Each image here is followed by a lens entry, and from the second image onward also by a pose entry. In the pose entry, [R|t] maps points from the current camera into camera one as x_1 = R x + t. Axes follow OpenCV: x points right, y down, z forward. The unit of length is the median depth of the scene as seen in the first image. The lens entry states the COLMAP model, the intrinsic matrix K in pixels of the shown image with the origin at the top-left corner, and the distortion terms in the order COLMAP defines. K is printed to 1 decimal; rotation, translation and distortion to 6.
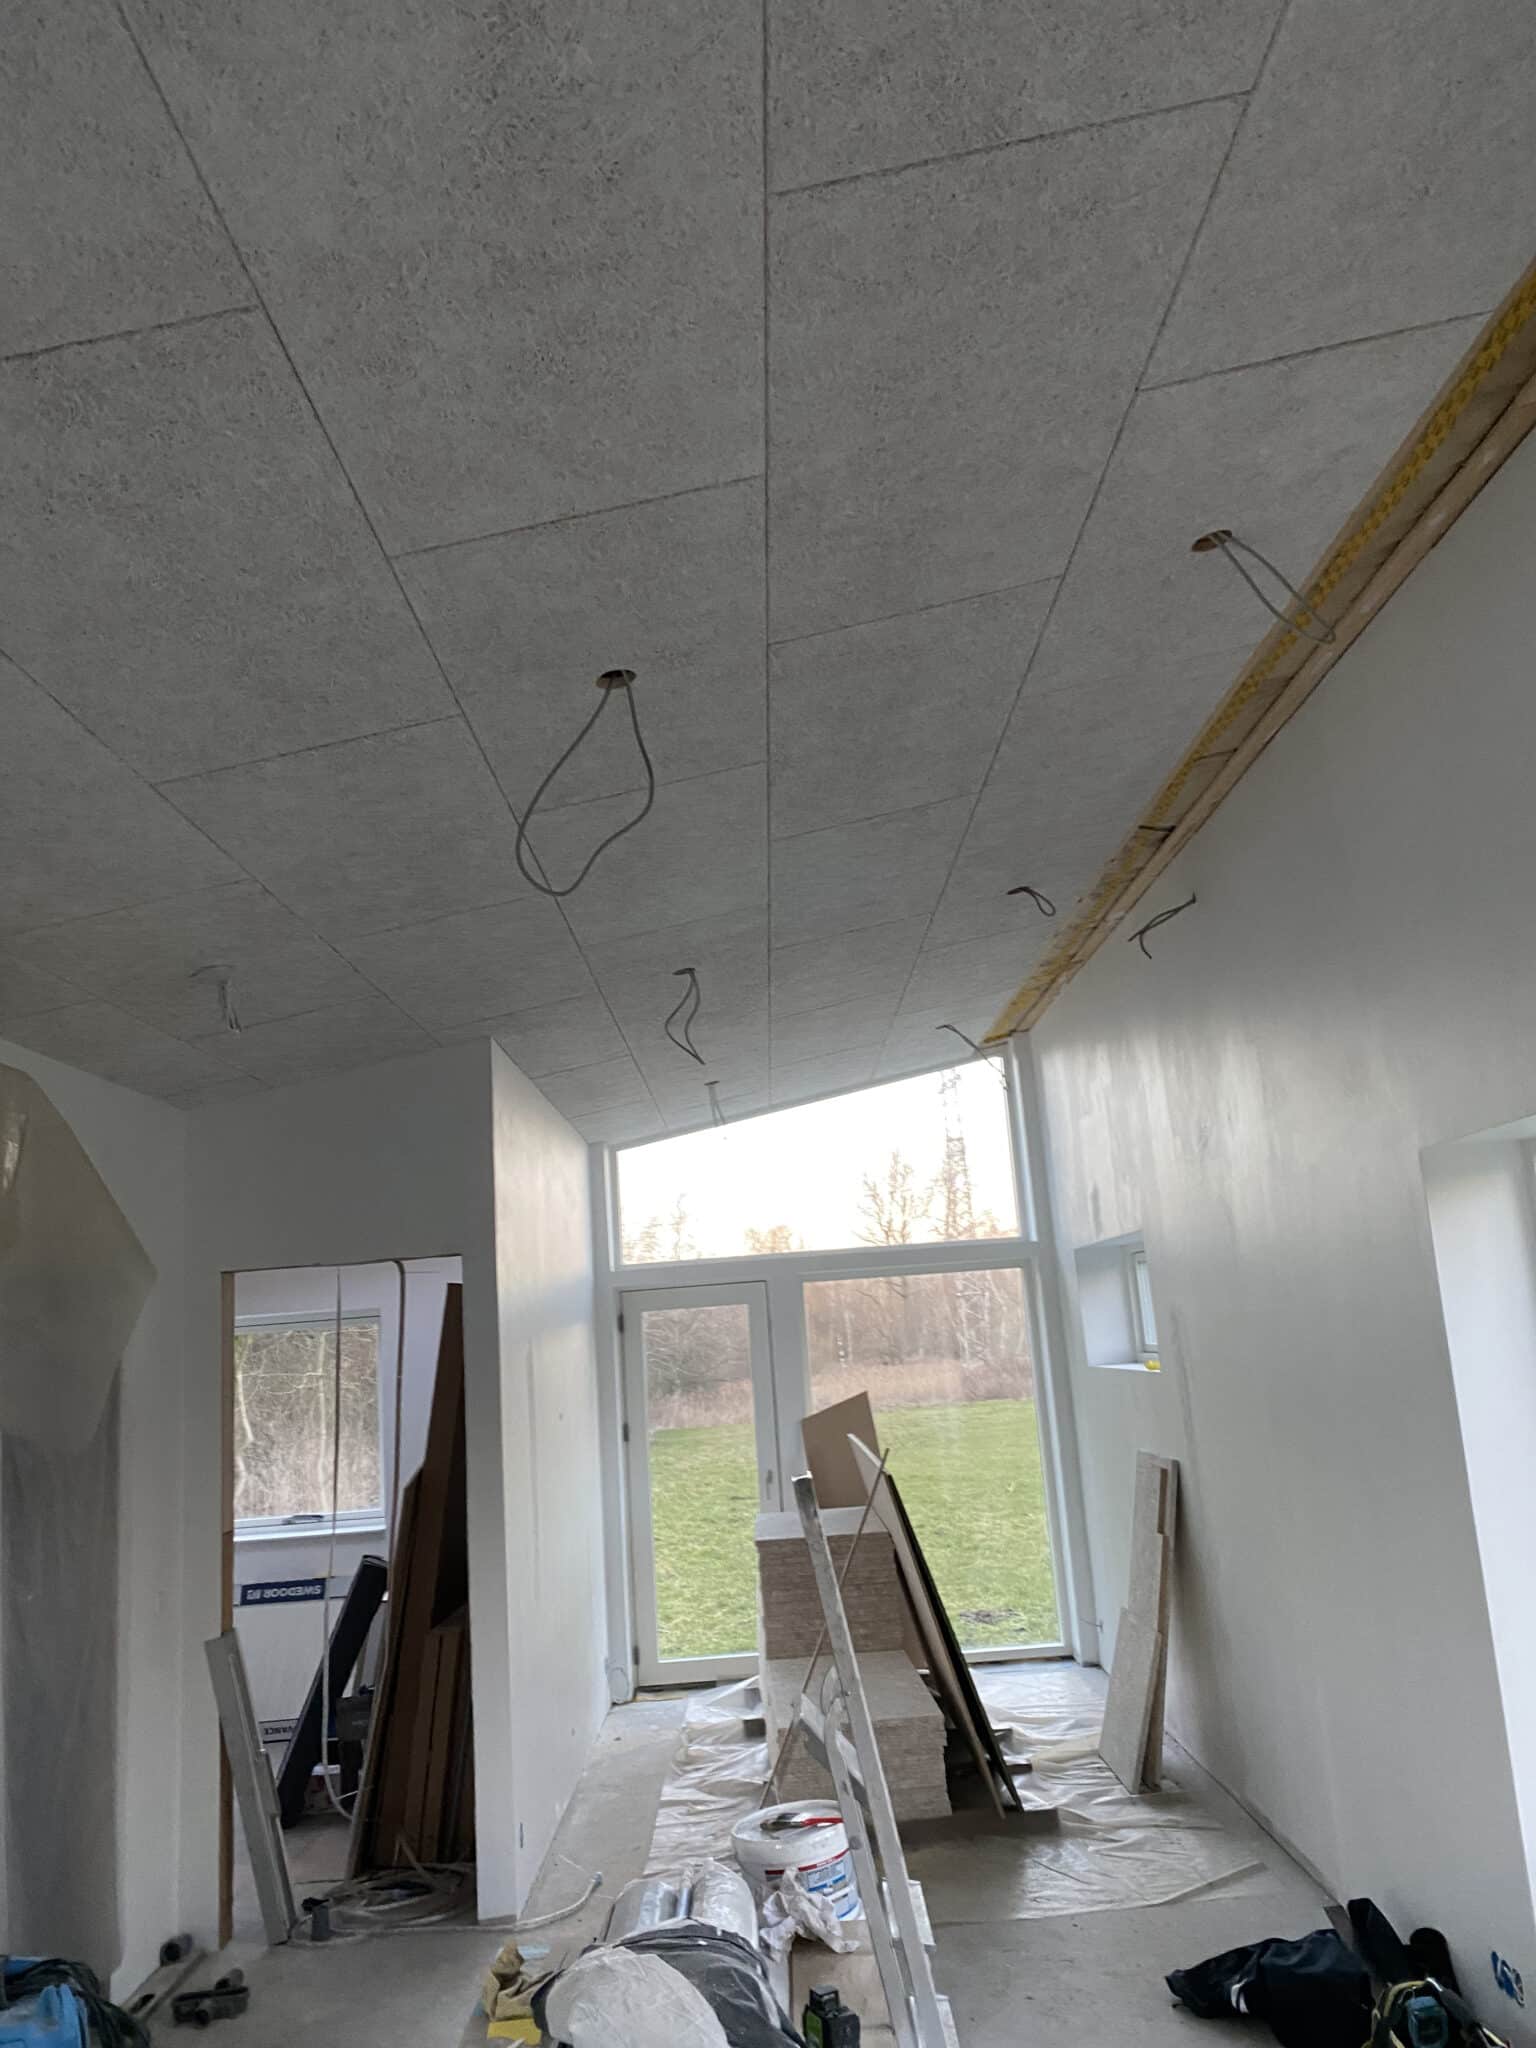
lens RADIAL K [[1547.2, 0, 779.2], [0, 1547.2, 1004.7], [0, 0, 1]] dist [0.012037, -0.027900]
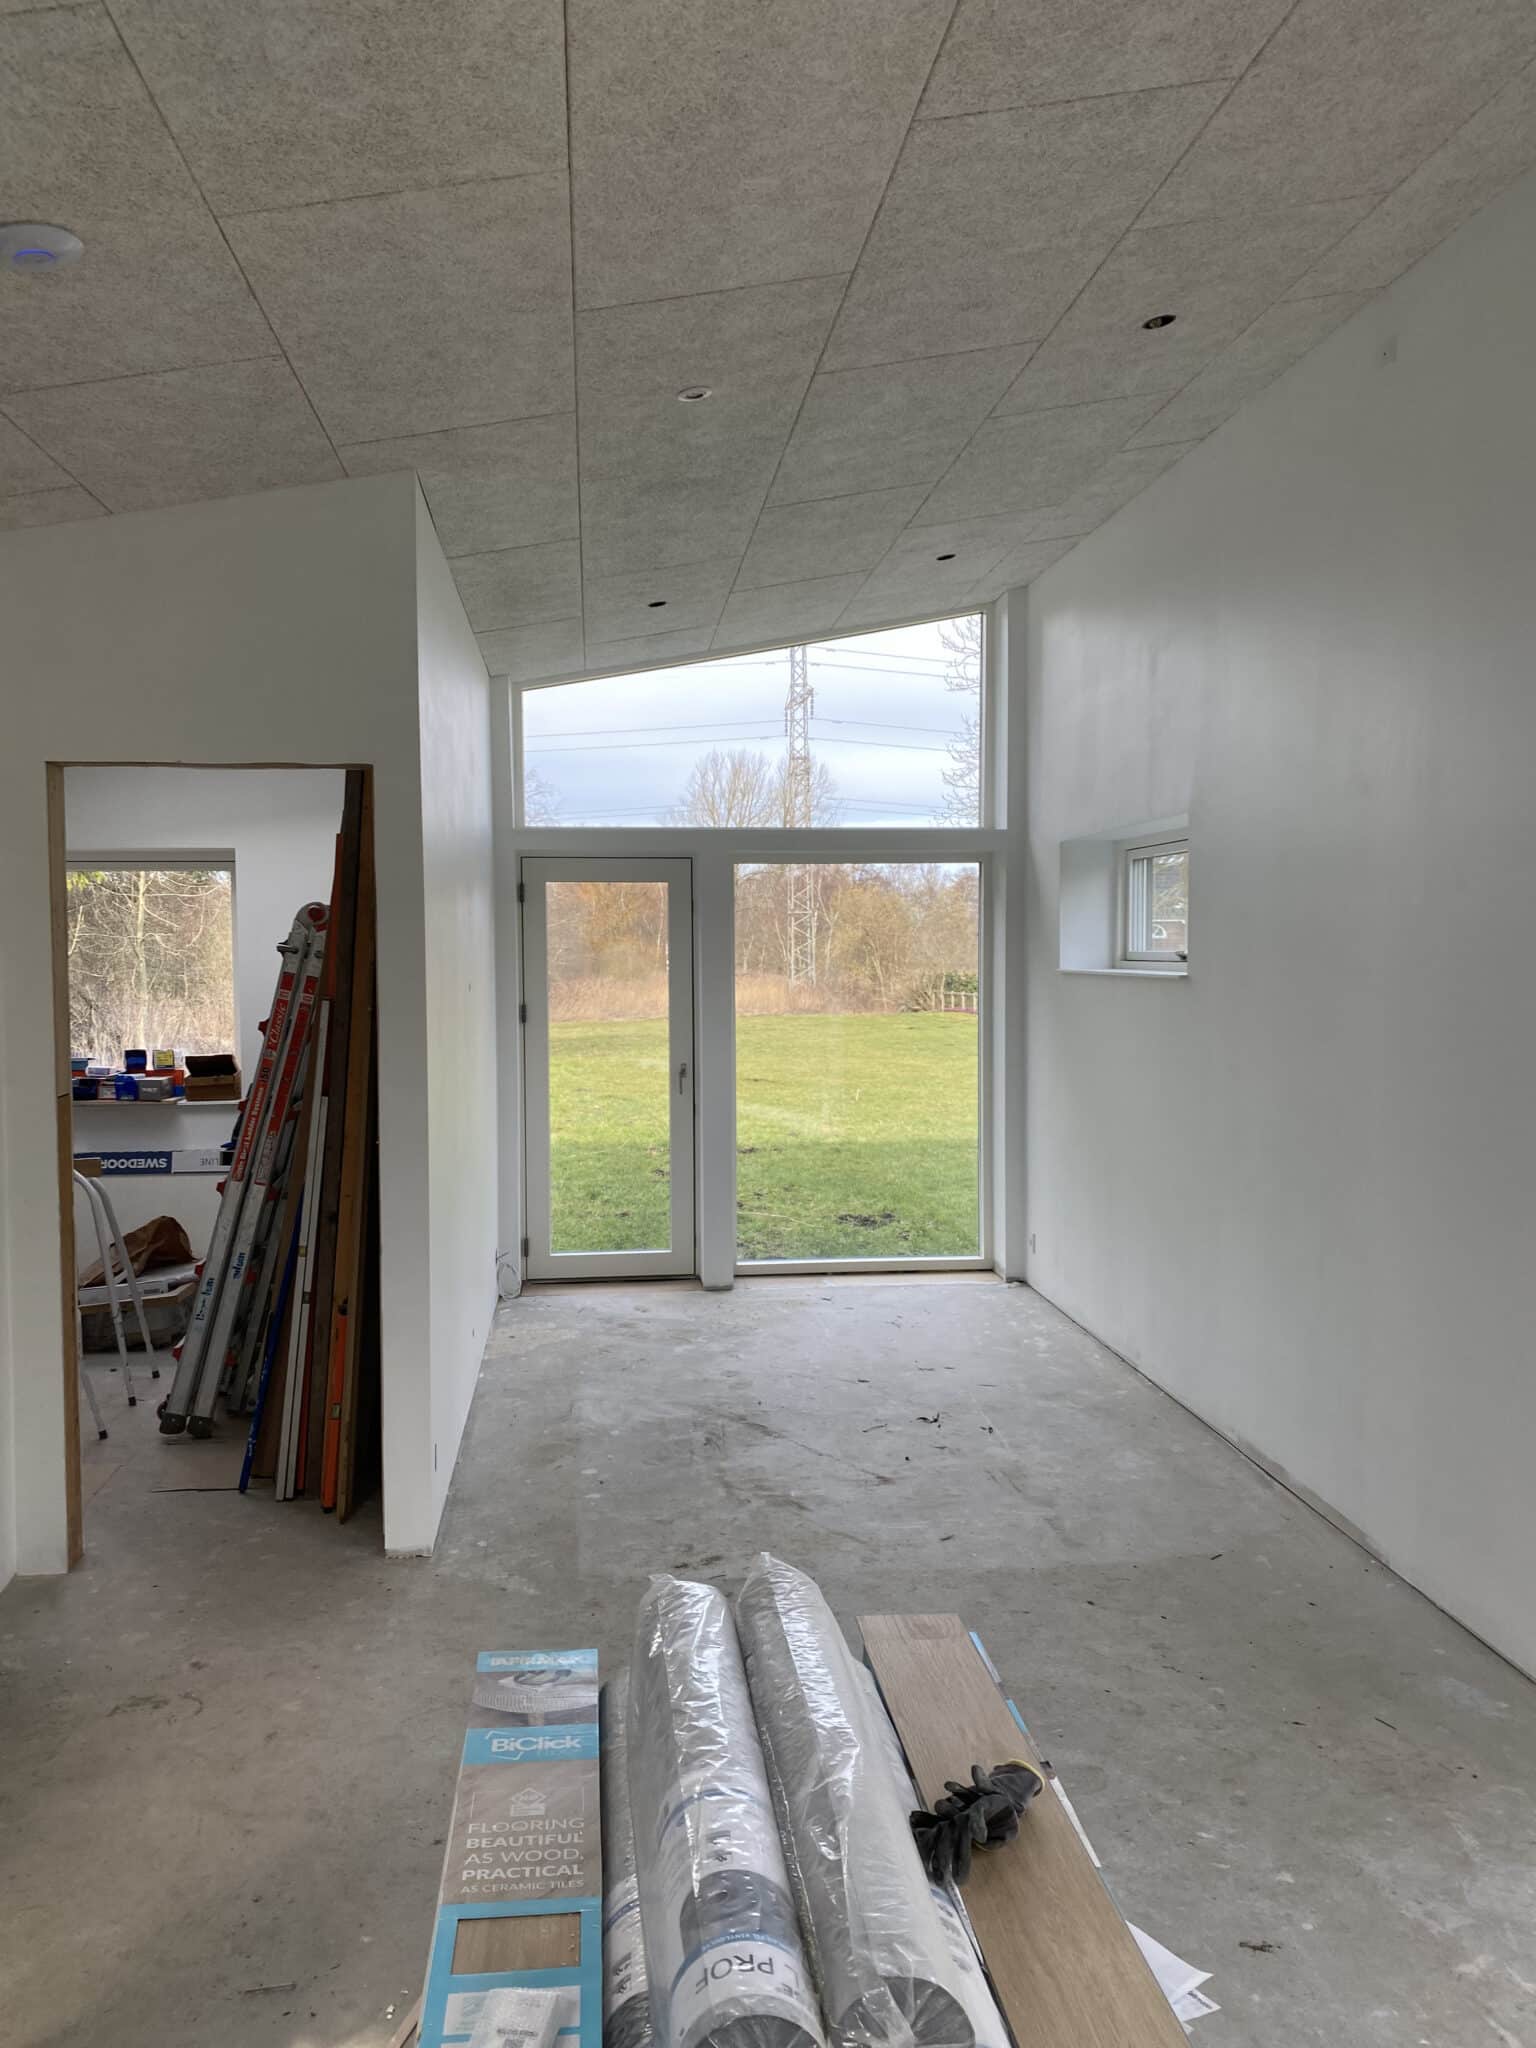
lens RADIAL K [[1547.2, 0, 756.3], [0, 1547.2, 1013.7], [0, 0, 1]] dist [0.012037, -0.027900]
pose [[0.993356, 0.058926, 0.098847, -0.053656], [-0.081875, 0.965491, 0.247234, 0.046494], [-0.080867, -0.253684, 0.963901, 0.136418]]
